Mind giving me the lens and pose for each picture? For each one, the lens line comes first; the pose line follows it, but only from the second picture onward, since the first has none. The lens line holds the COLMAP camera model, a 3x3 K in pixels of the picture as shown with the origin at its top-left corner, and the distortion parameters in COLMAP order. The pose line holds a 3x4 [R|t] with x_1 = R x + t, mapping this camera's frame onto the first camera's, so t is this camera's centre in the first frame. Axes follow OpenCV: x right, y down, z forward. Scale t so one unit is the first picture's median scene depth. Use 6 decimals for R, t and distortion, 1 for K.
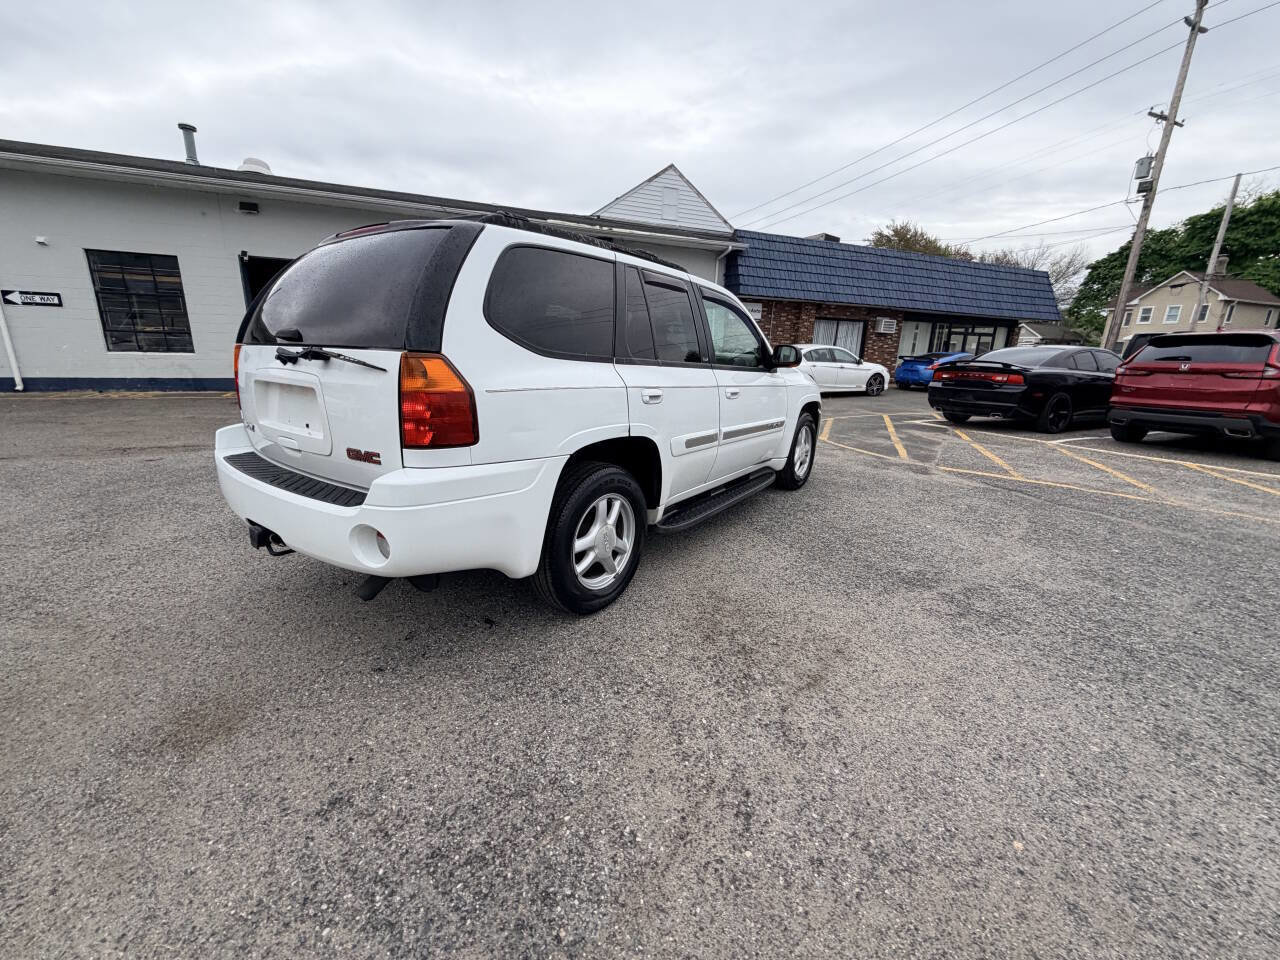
lens RADIAL K [[508.9, 0, 643.0], [0, 508.9, 477.8], [0, 0, 1]] dist [0.001987, -0.001521]
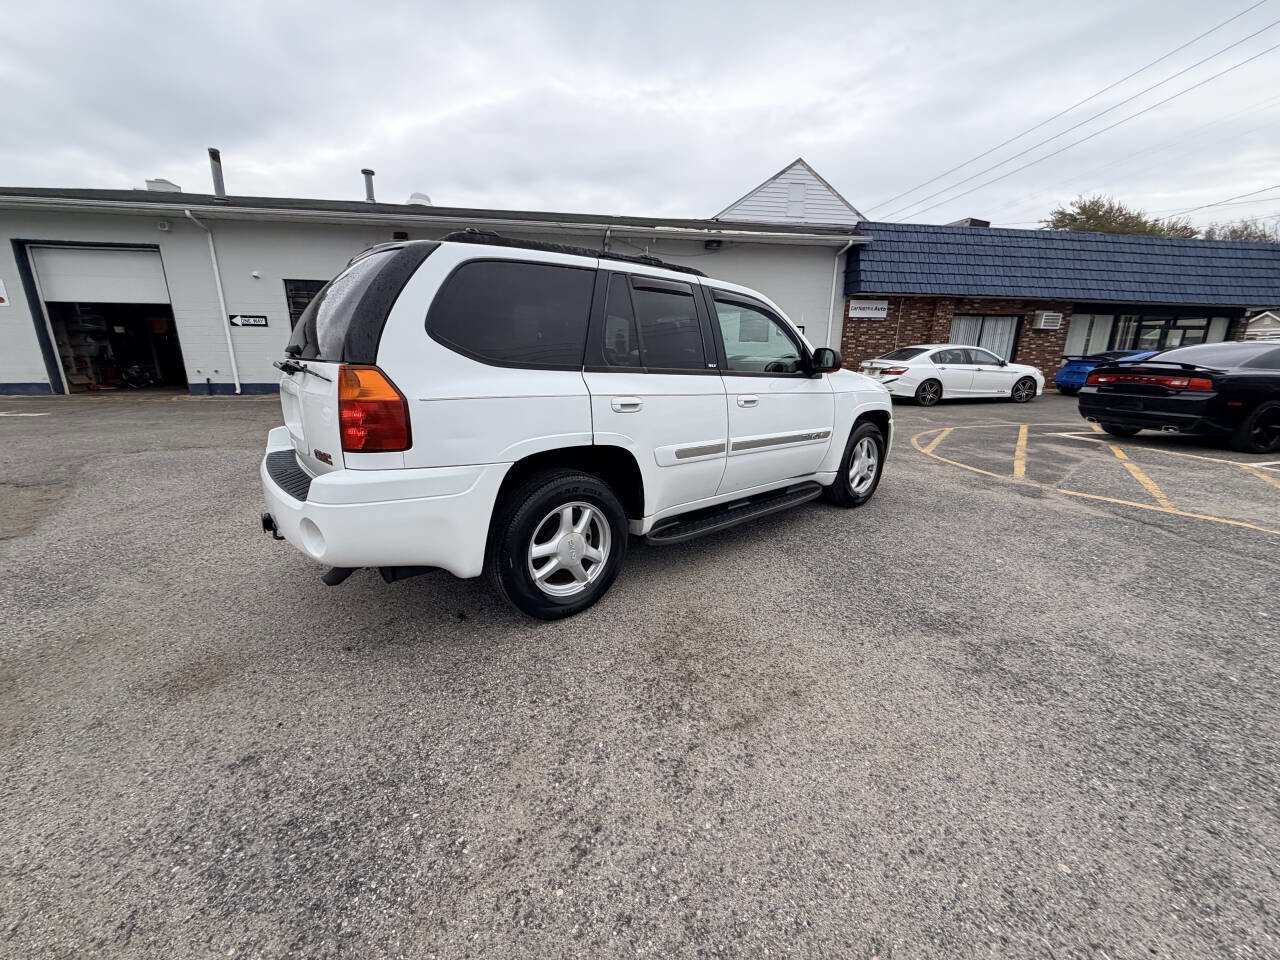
lens RADIAL K [[510.2, 0, 639.9], [0, 510.2, 479.2], [0, 0, 1]] dist [-0.000818, -0.000016]
pose [[0.968237, 0.044951, -0.245962, 0.165539], [-0.046147, 0.998934, 0.000902, -0.011052], [0.245741, 0.010477, 0.969279, 0.032894]]
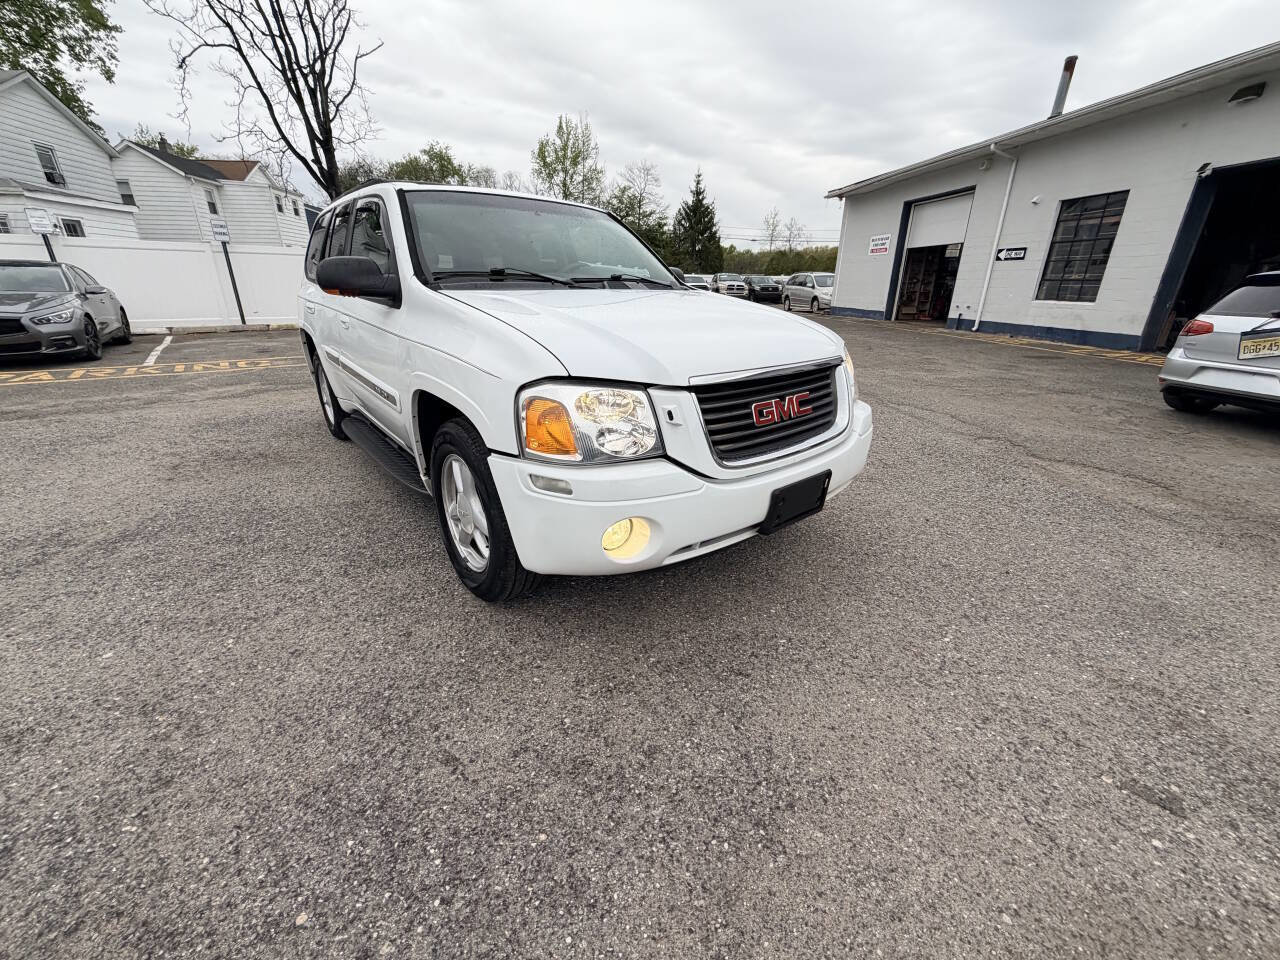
lens RADIAL K [[507.5, 0, 635.1], [0, 507.5, 477.8], [0, 0, 1]] dist [-0.000296, 0.000032]
pose [[-0.271463, 0.319584, -0.907840, 0.693783], [-0.250112, 0.887429, 0.387187, -0.295253], [0.929382, 0.332169, -0.160972, 1.274882]]
